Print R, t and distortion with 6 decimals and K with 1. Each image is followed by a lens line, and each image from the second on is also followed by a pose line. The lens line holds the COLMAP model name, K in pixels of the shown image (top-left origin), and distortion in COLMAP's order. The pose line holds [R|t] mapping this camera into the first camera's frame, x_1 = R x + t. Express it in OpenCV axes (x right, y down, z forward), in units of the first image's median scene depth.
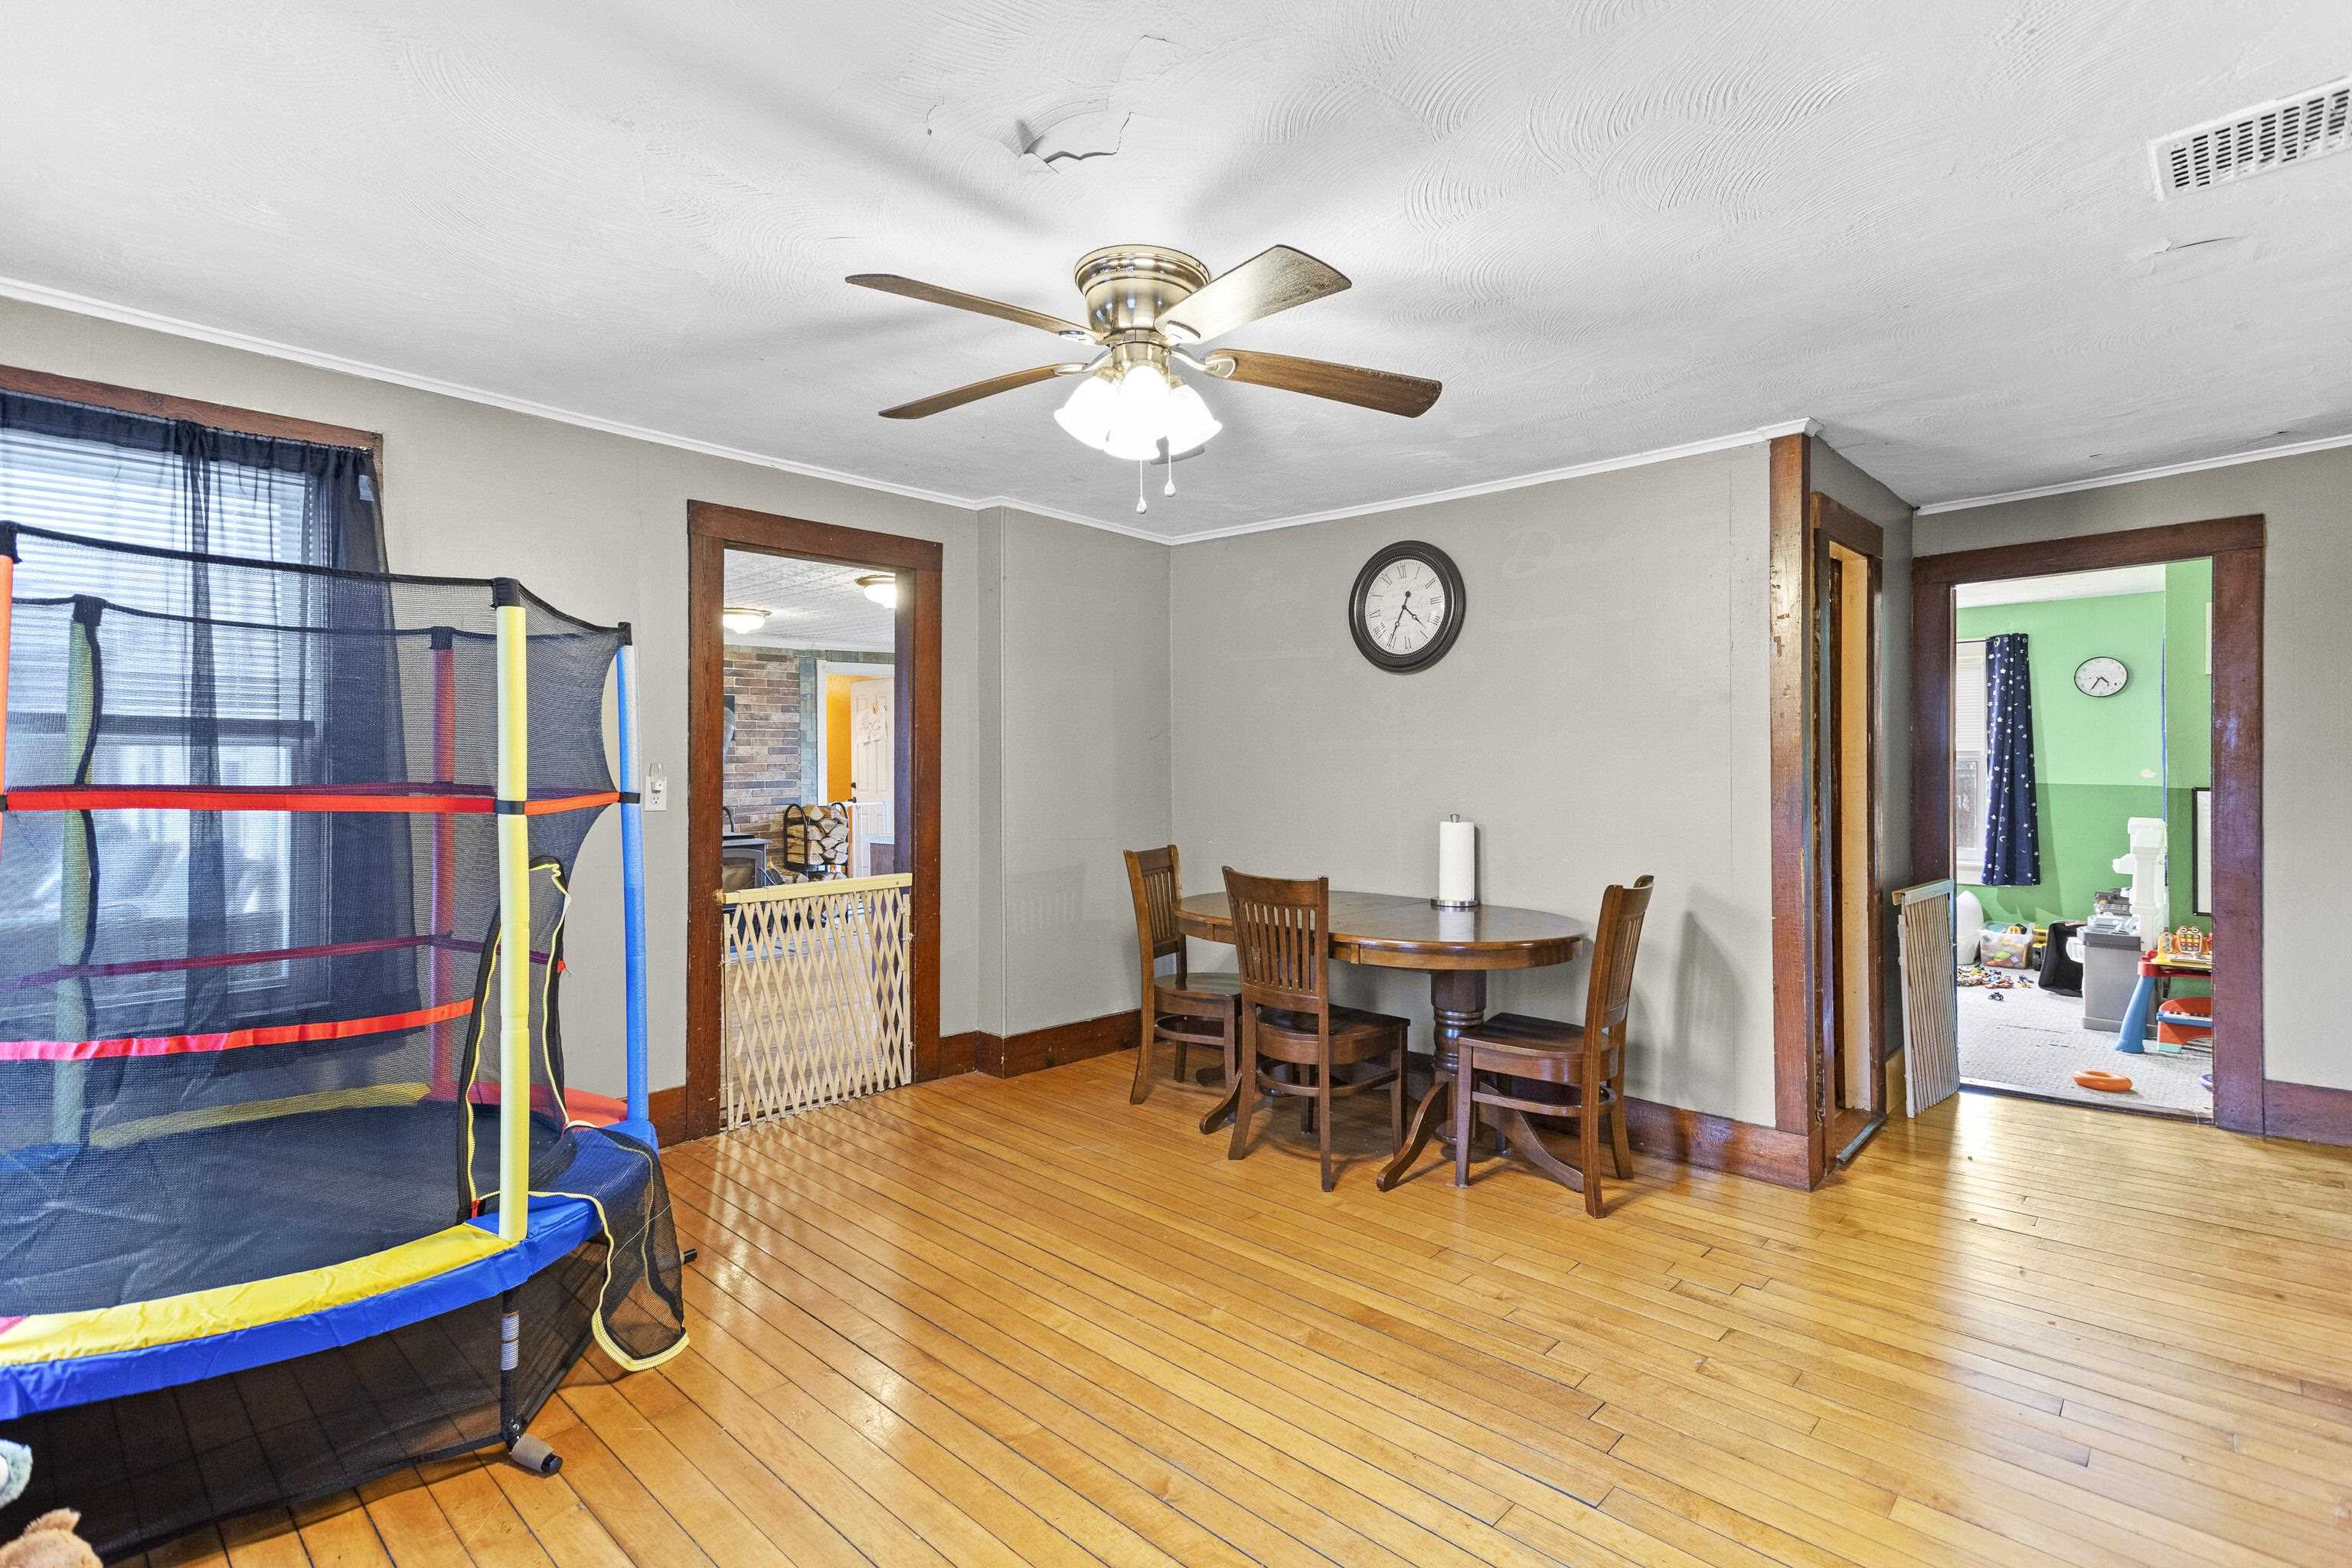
lens RADIAL K [[1128.3, 0, 1179.6], [0, 1128.3, 766.1], [0, 0, 1]] dist [0.022488, 0.000609]
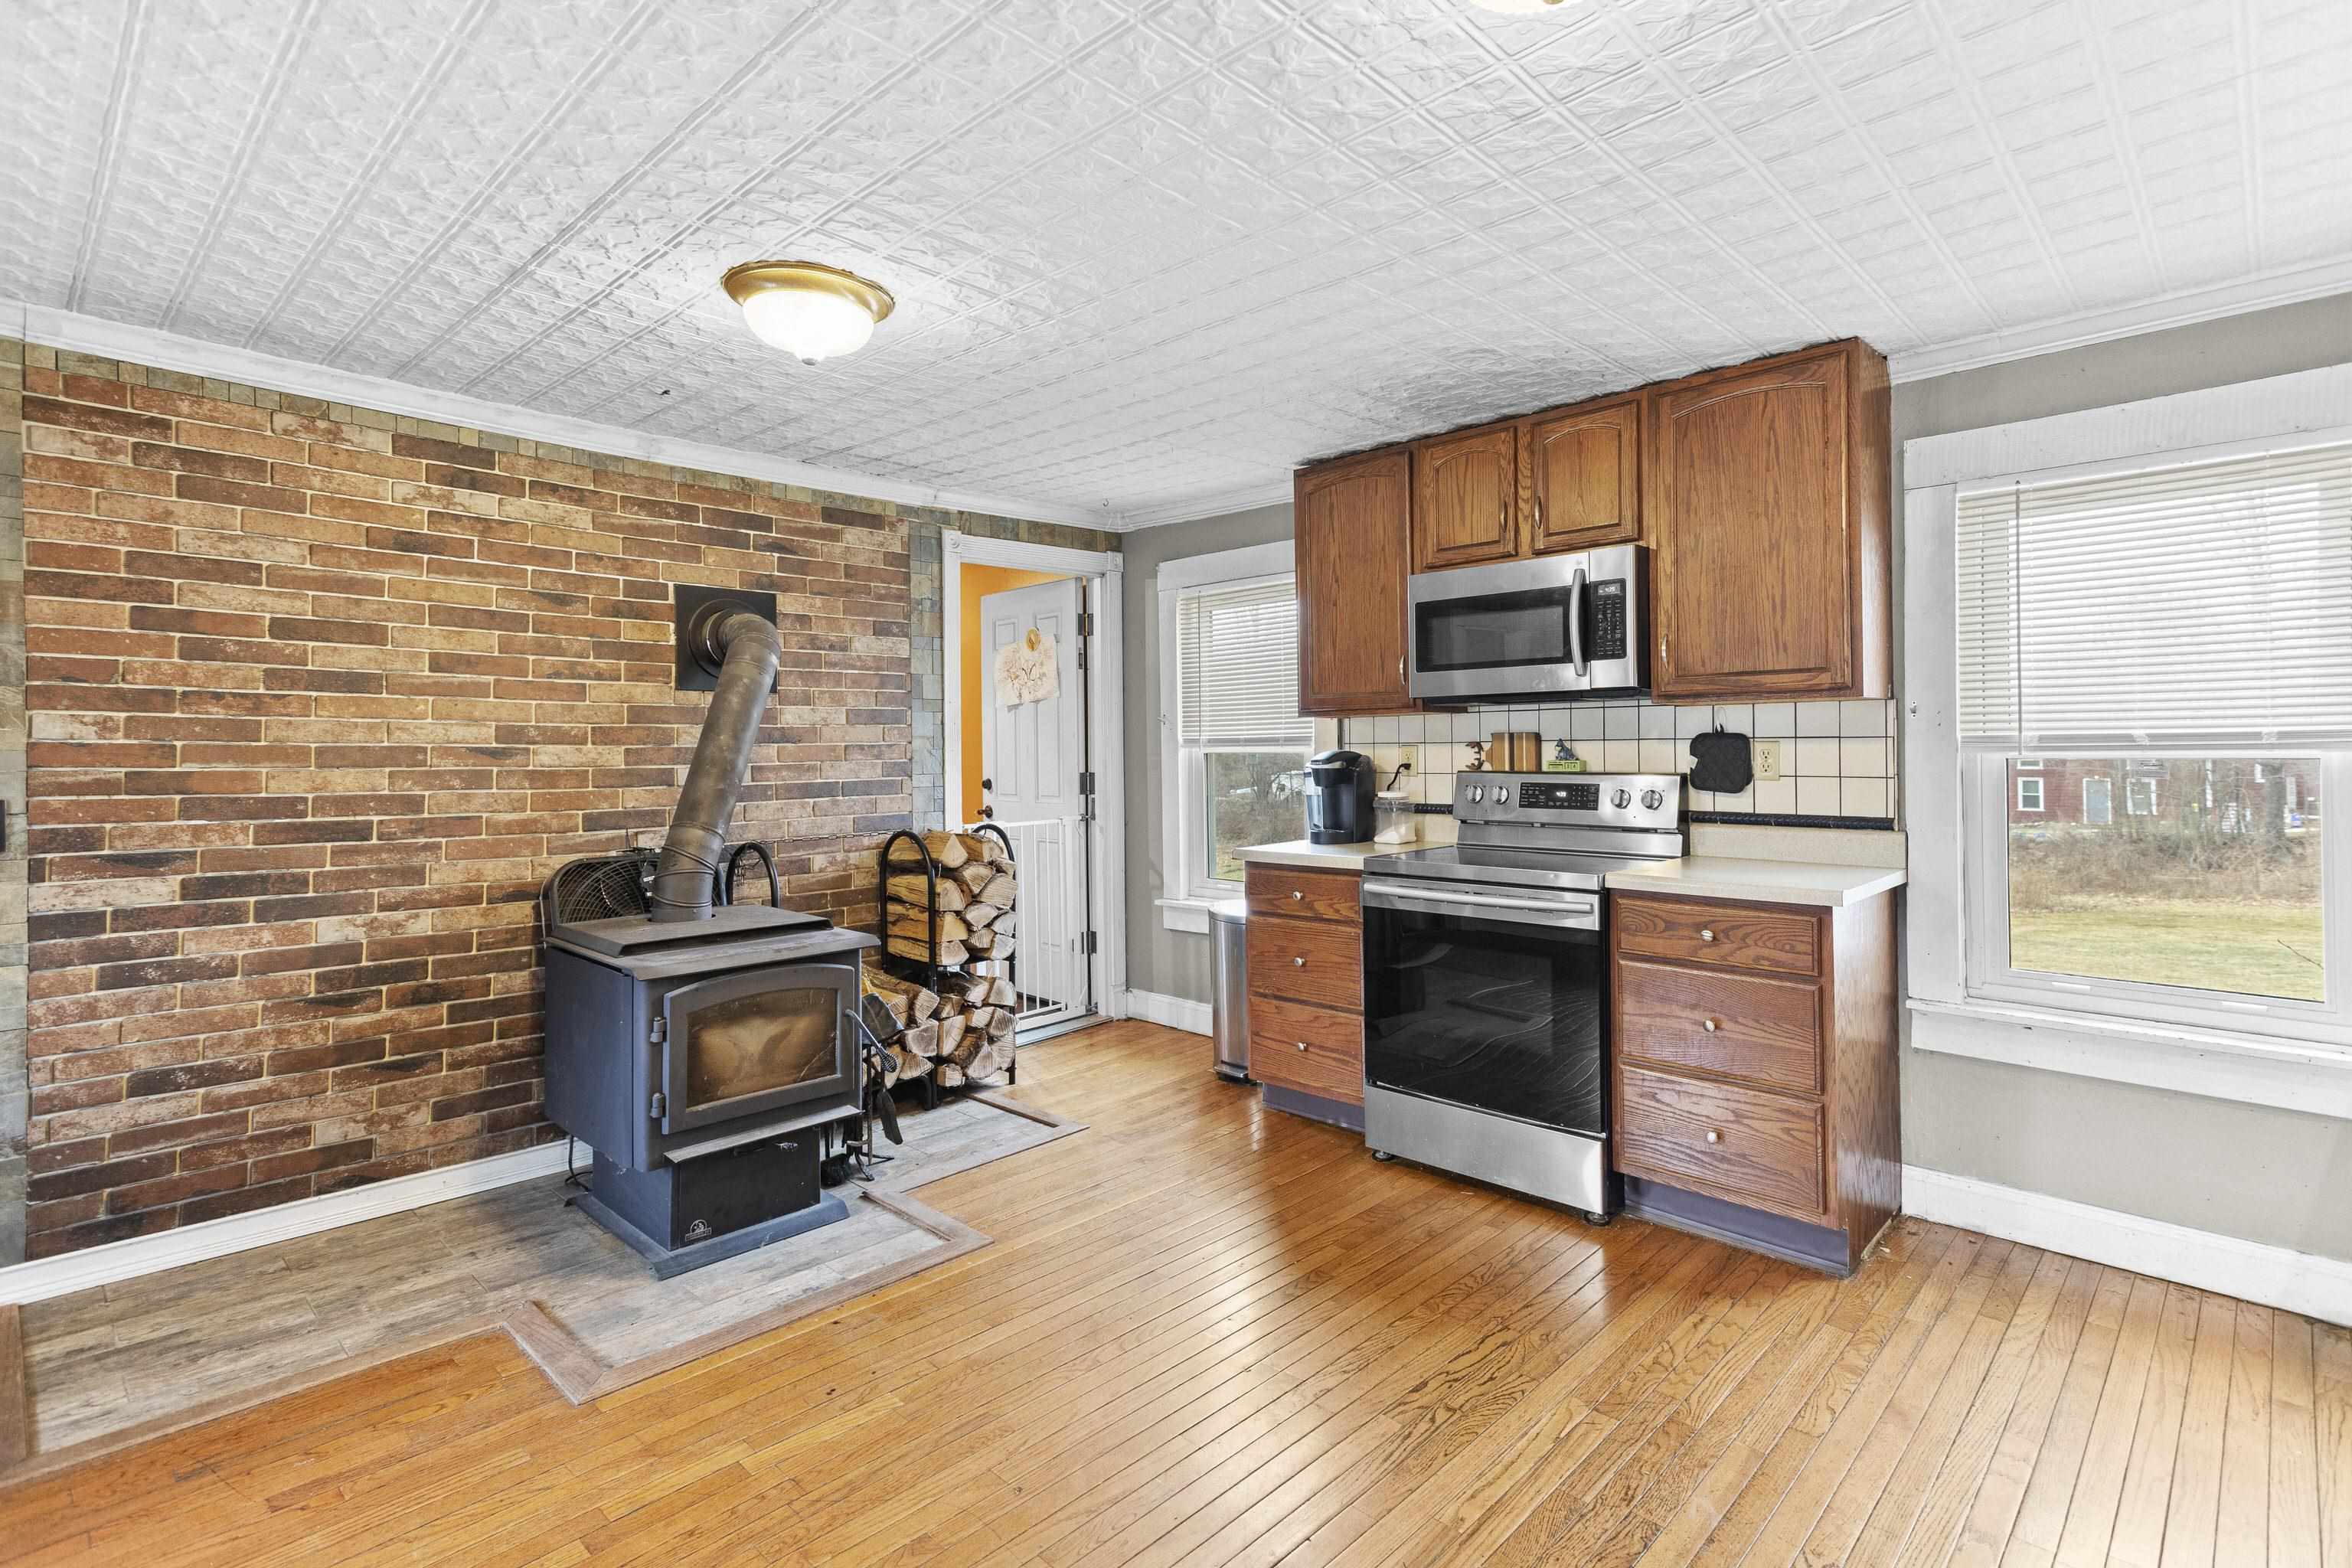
lens RADIAL K [[1132.1, 0, 1188.3], [0, 1132.1, 745.5], [0, 0, 1]] dist [0.028209, 0.000718]
pose [[0.999977, -0.004215, -0.005403, -0.220009], [0.004187, 0.999978, -0.005145, 0.001378], [0.005424, 0.005122, 0.999972, 0.532518]]
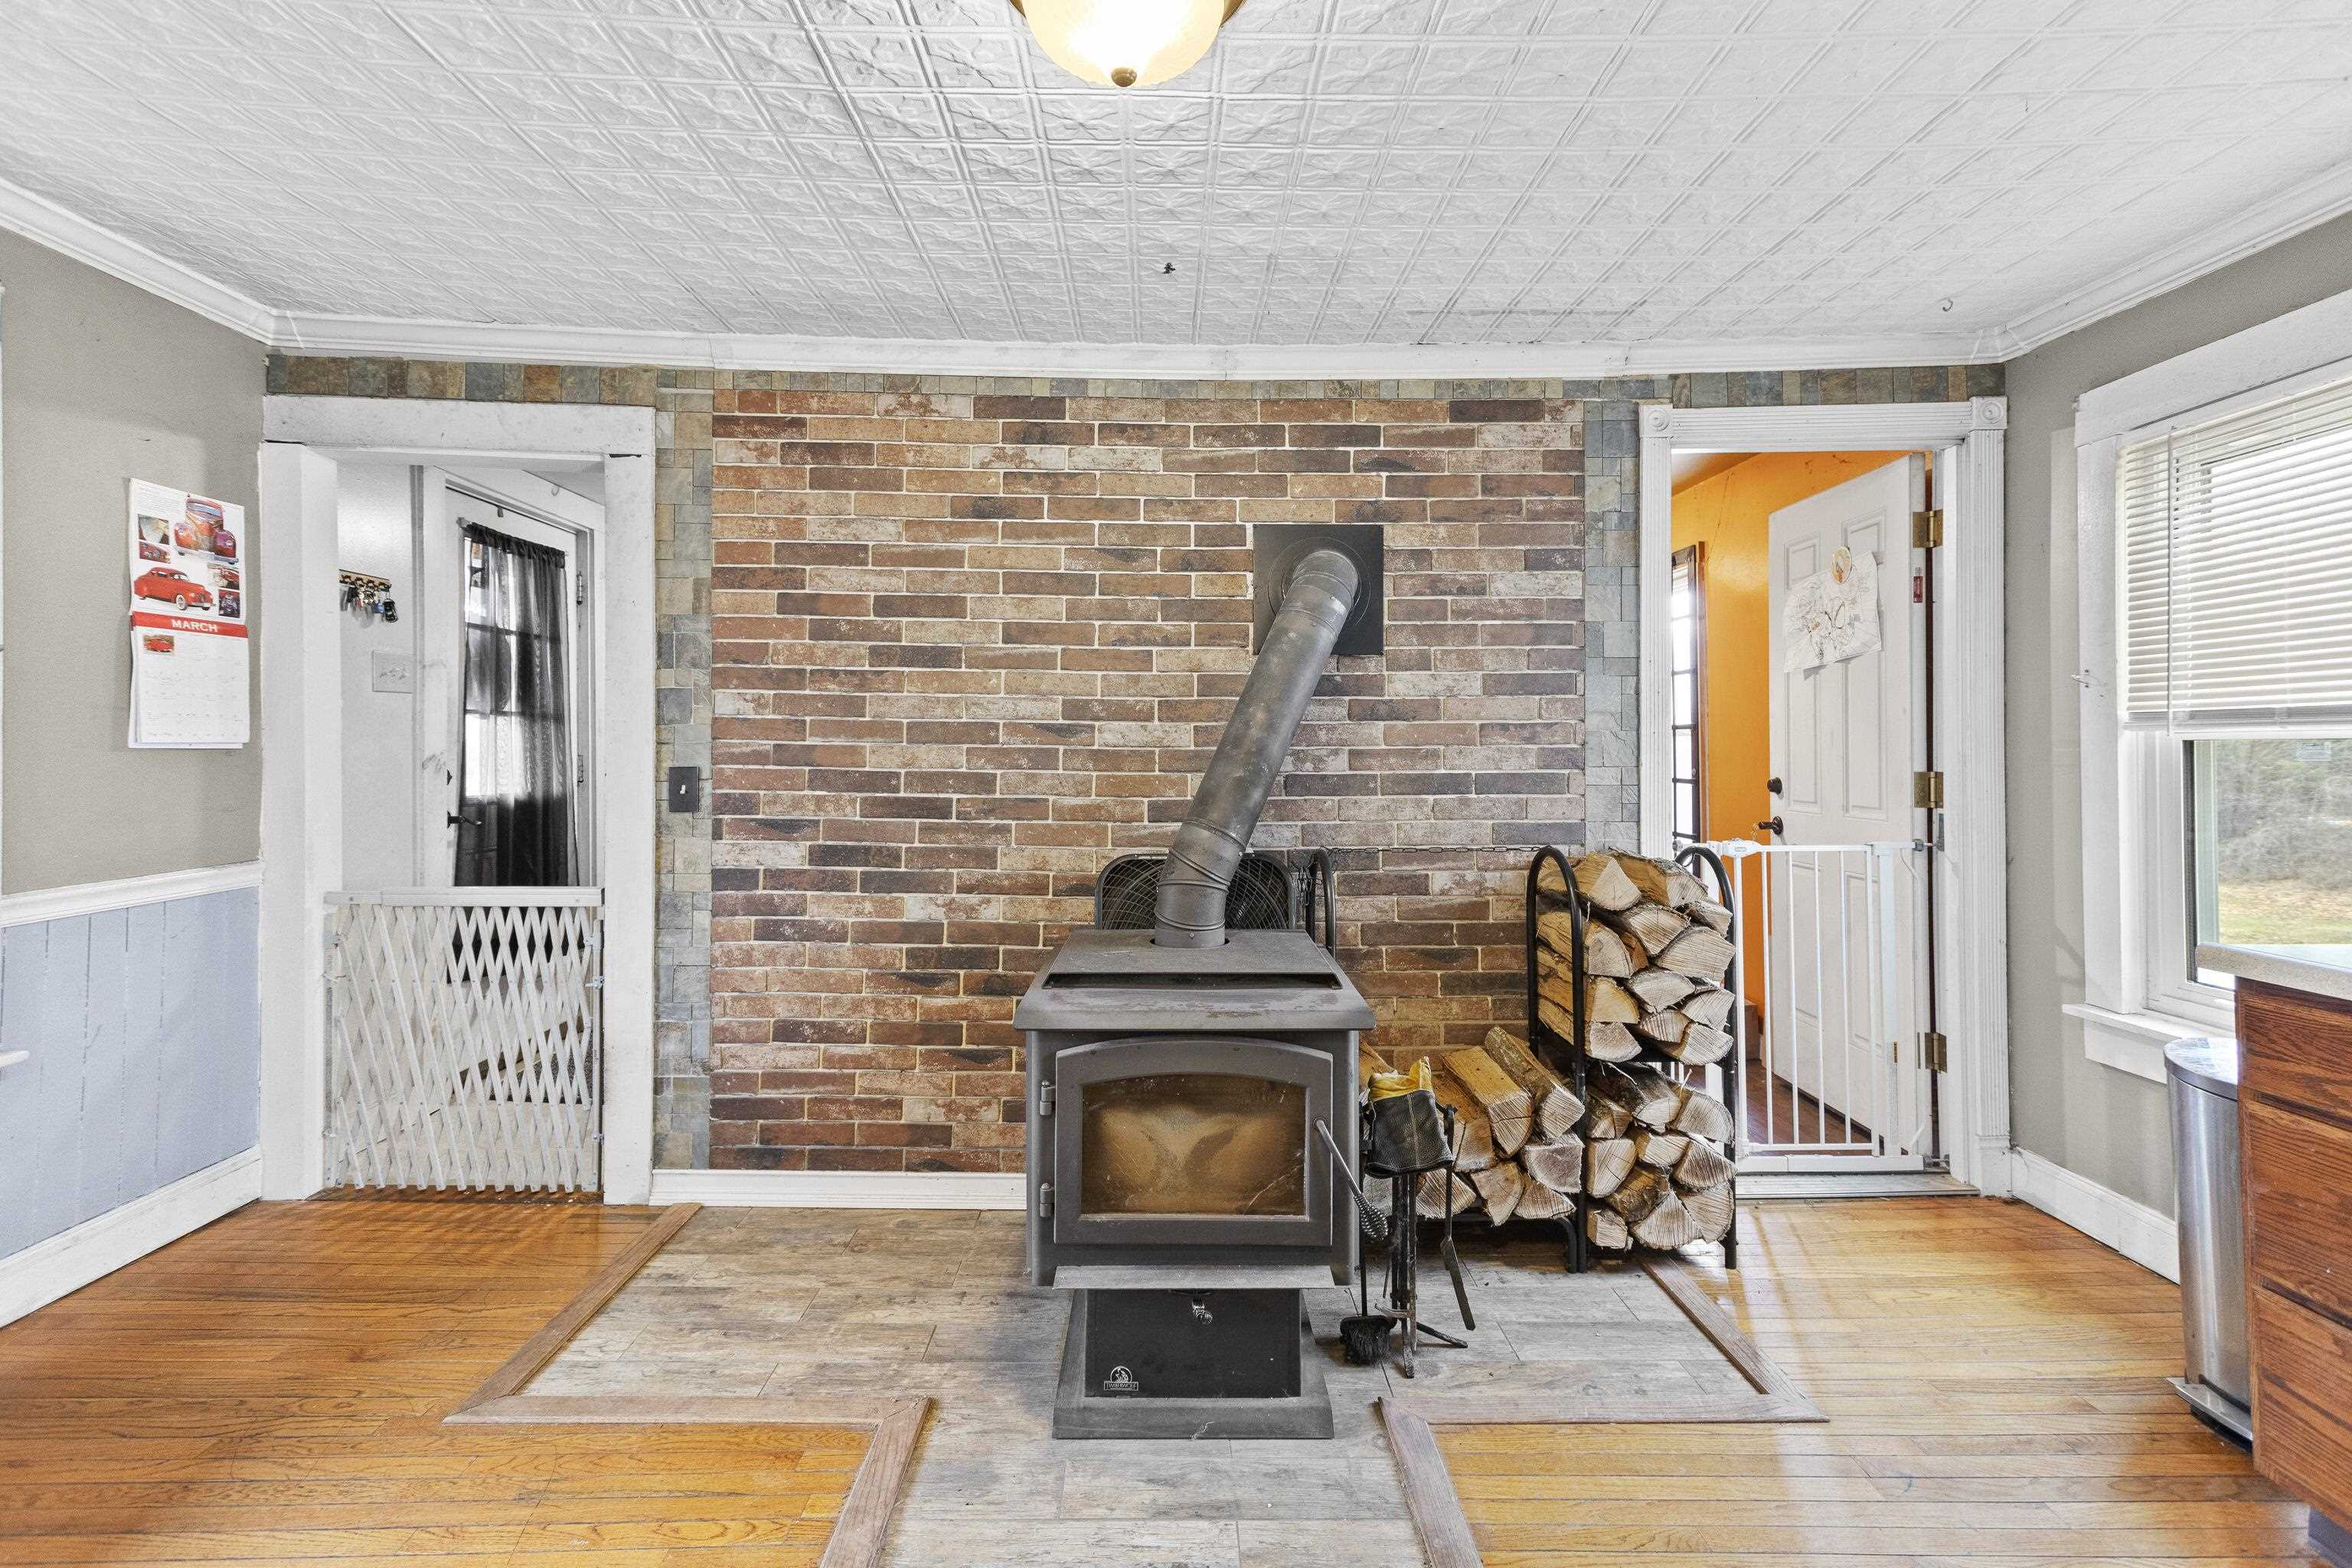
lens RADIAL K [[1101.2, 0, 1186.9], [0, 1101.2, 740.9], [0, 0, 1]] dist [0.021220, 0.000846]
pose [[0.696711, 0.000998, -0.717351, -0.187718], [-0.006127, 0.999971, -0.004559, 0.005420], [0.717326, 0.007571, 0.696697, 0.704699]]
